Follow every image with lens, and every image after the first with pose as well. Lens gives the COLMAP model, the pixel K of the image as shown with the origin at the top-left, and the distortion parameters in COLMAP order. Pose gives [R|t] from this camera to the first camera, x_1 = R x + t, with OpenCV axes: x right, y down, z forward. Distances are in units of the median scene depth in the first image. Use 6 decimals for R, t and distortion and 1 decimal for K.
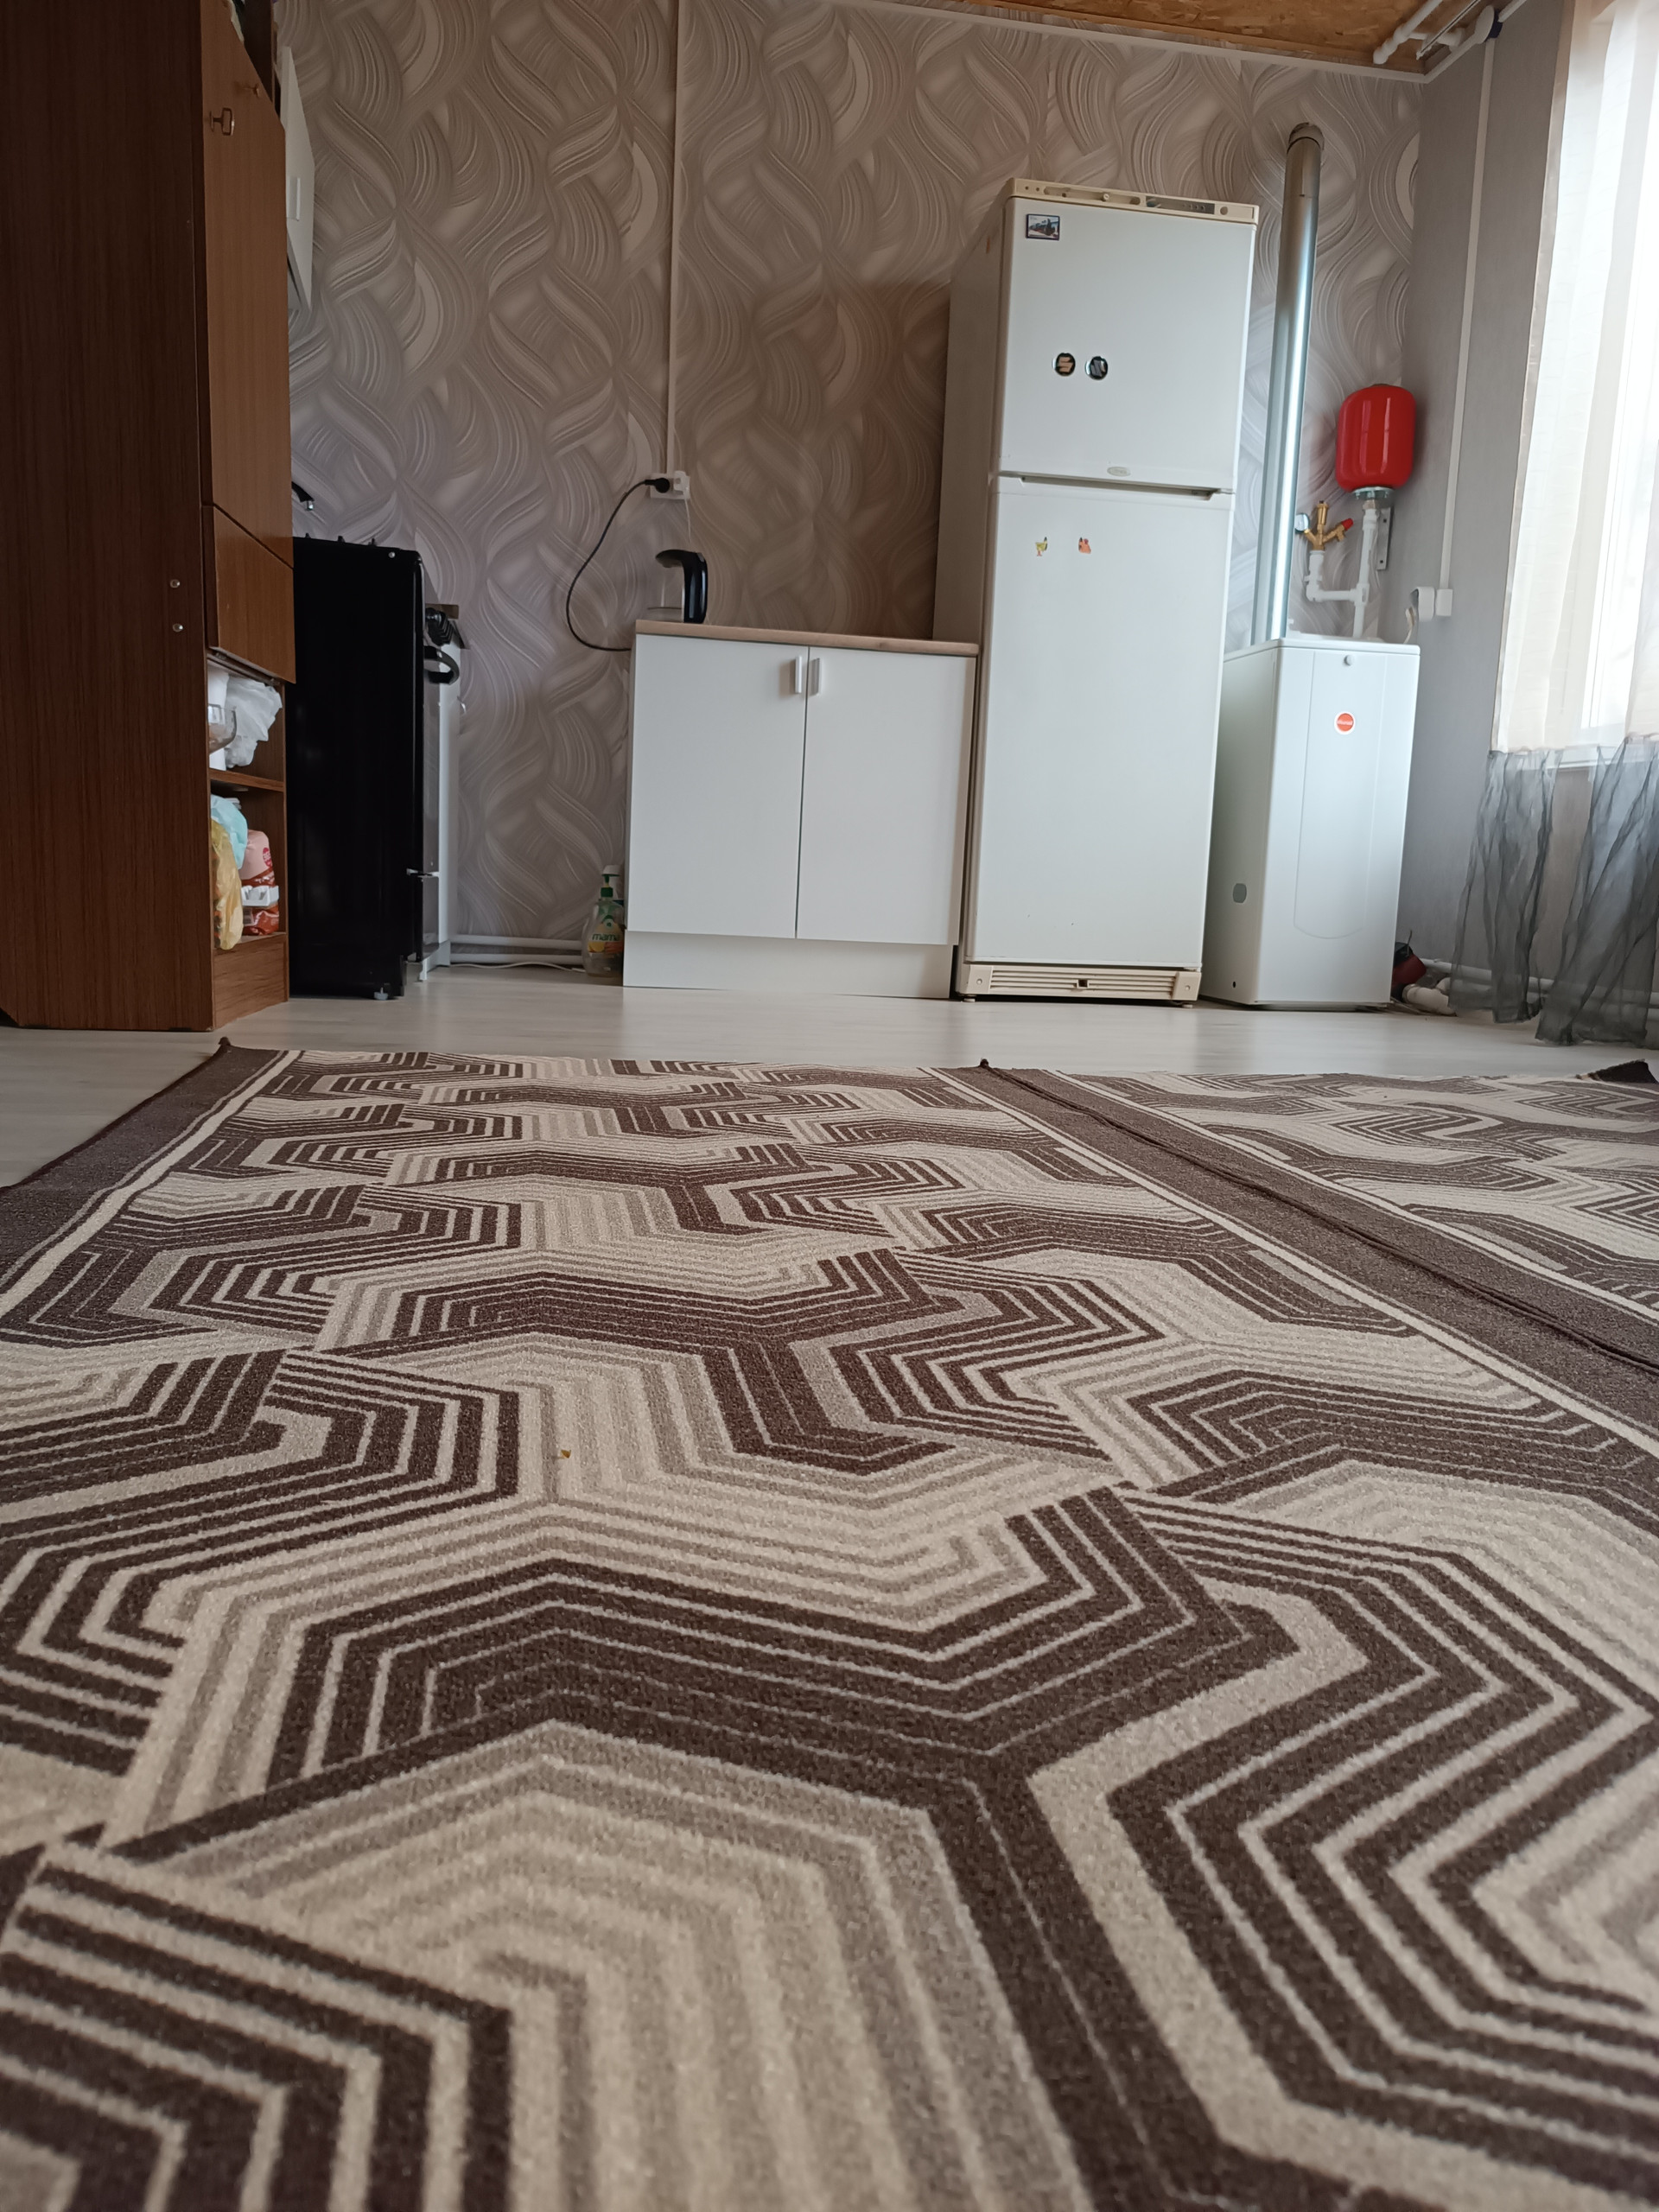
lens RADIAL K [[1580.0, 0, 824.1], [0, 1580.0, 1100.3], [0, 0, 1]] dist [0.003921, -0.001960]
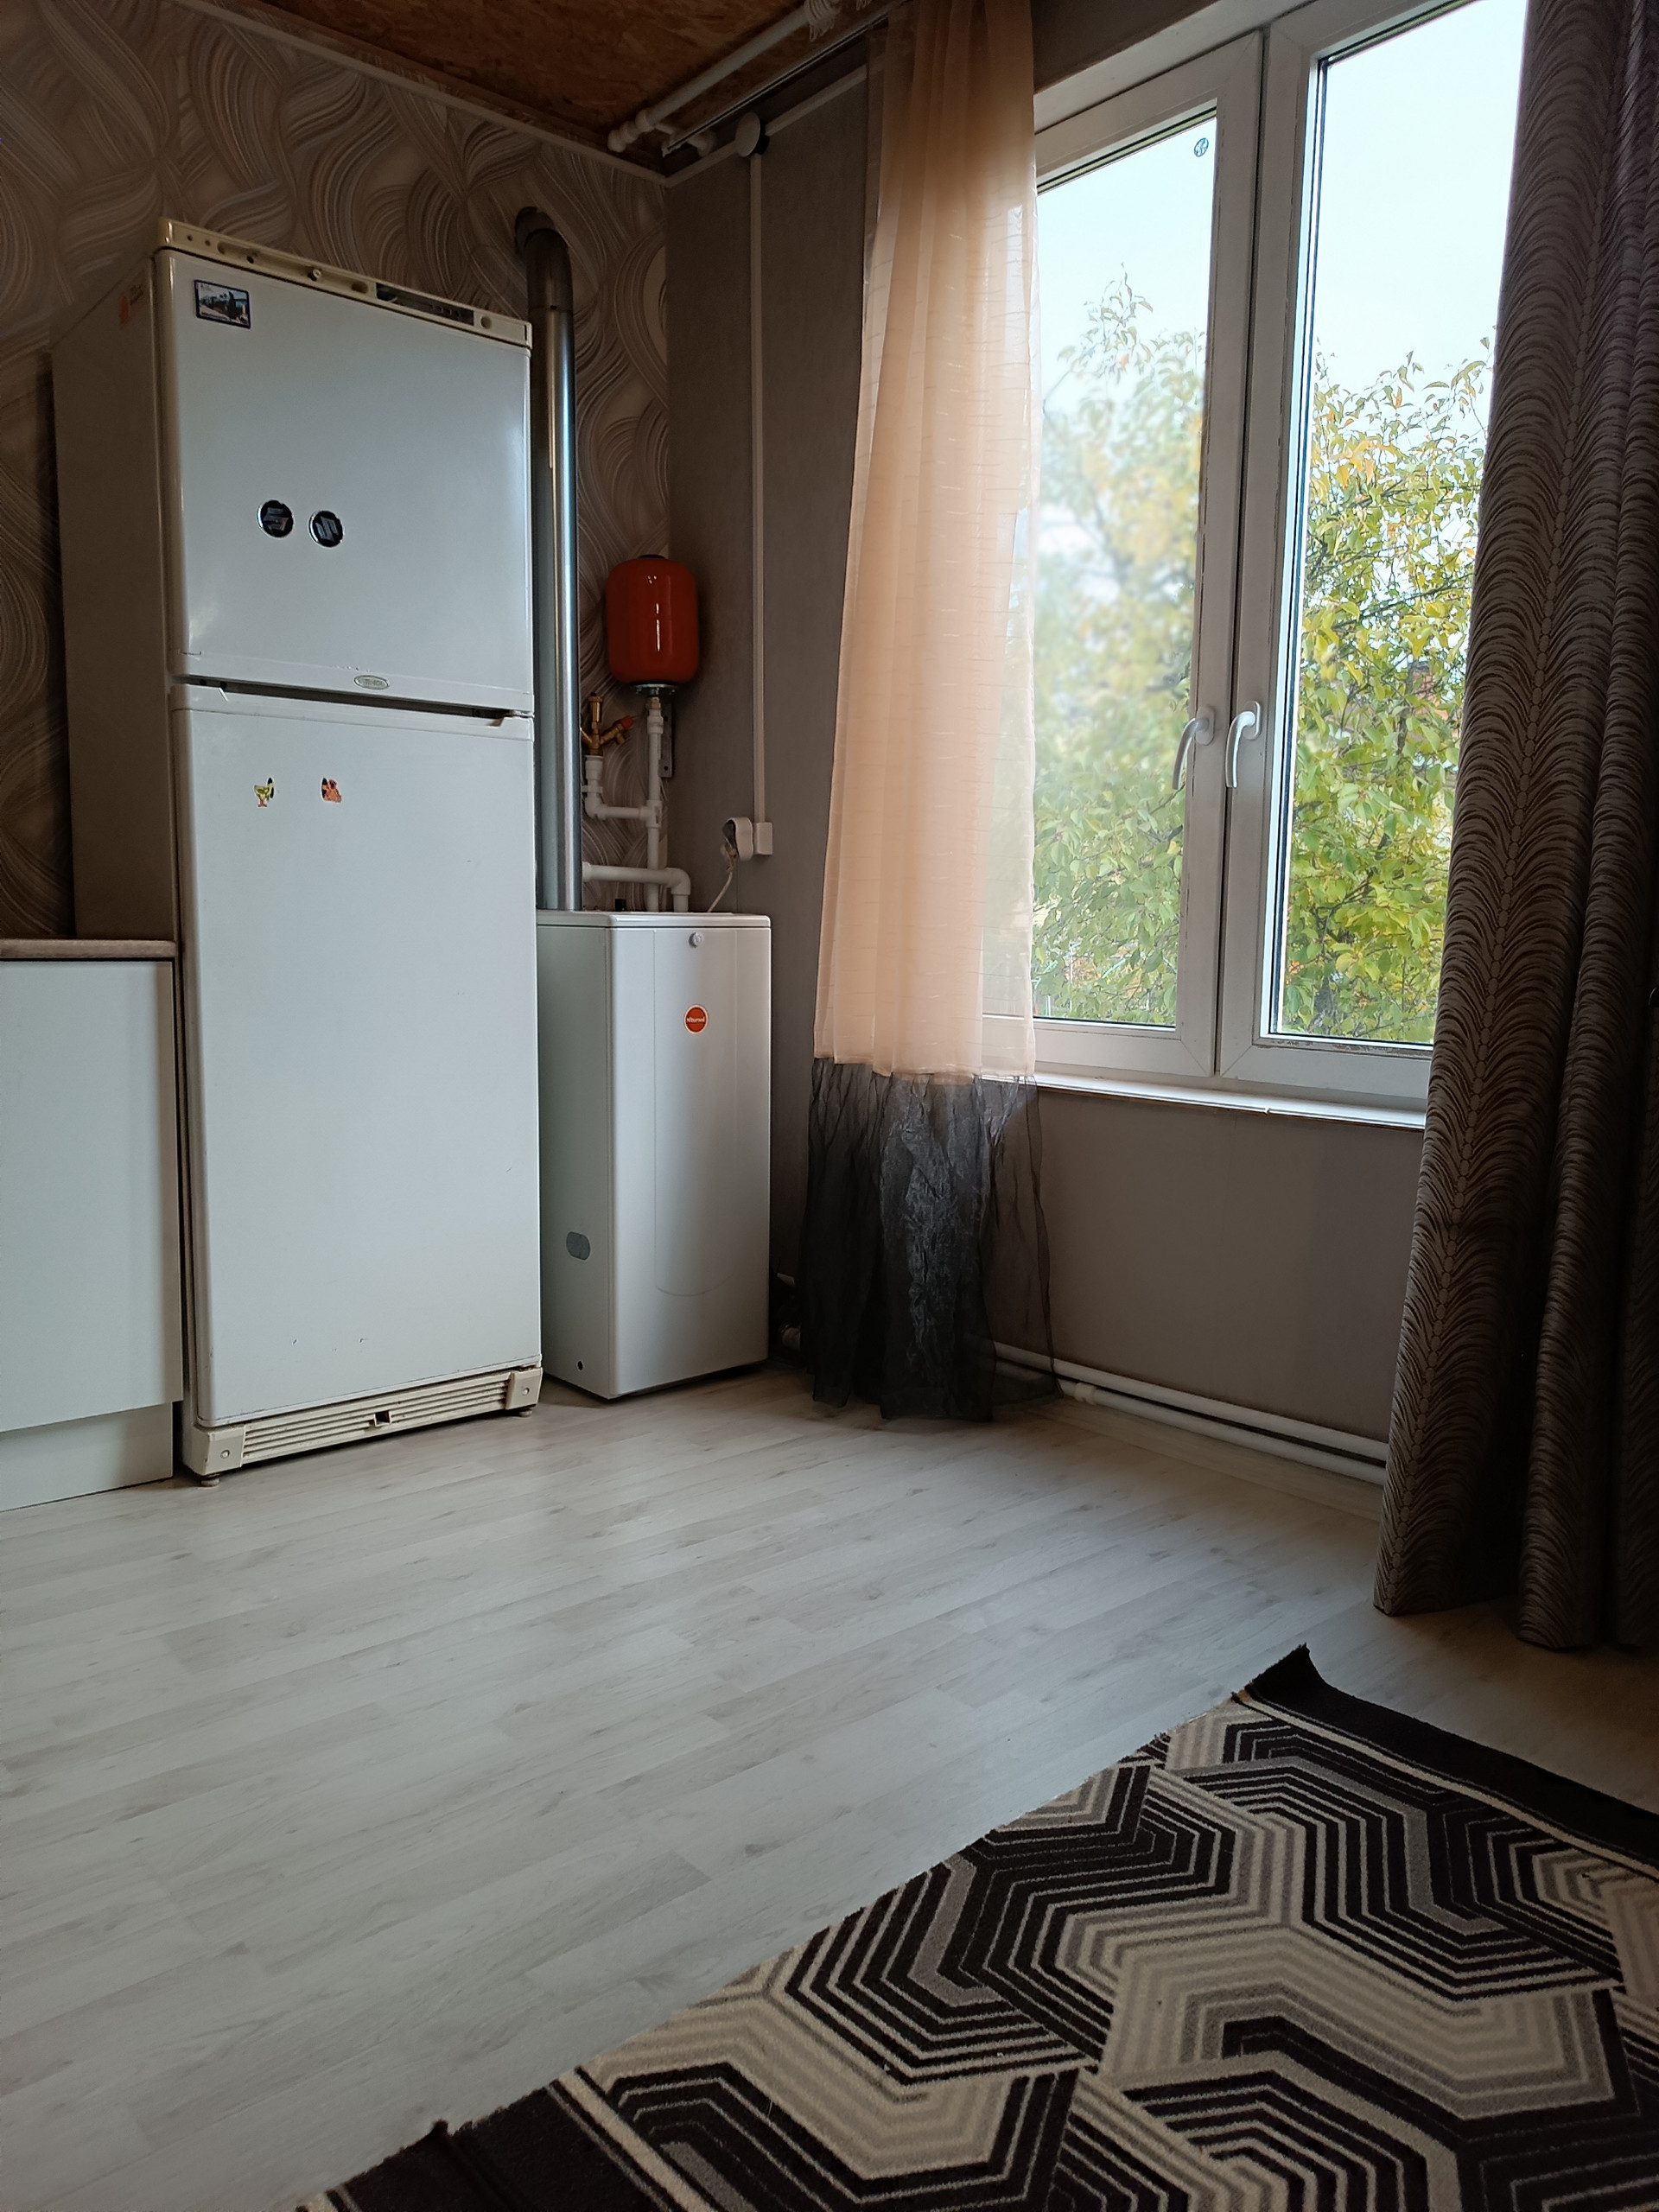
lens RADIAL K [[1578.0, 0, 822.8], [0, 1578.0, 1093.6], [0, 0, 1]] dist [0.019166, -0.015936]
pose [[0.850407, -0.089707, 0.518421, -0.014902], [0.097956, 0.995124, 0.011509, -0.200446], [-0.516926, 0.040995, 0.855048, 0.311941]]
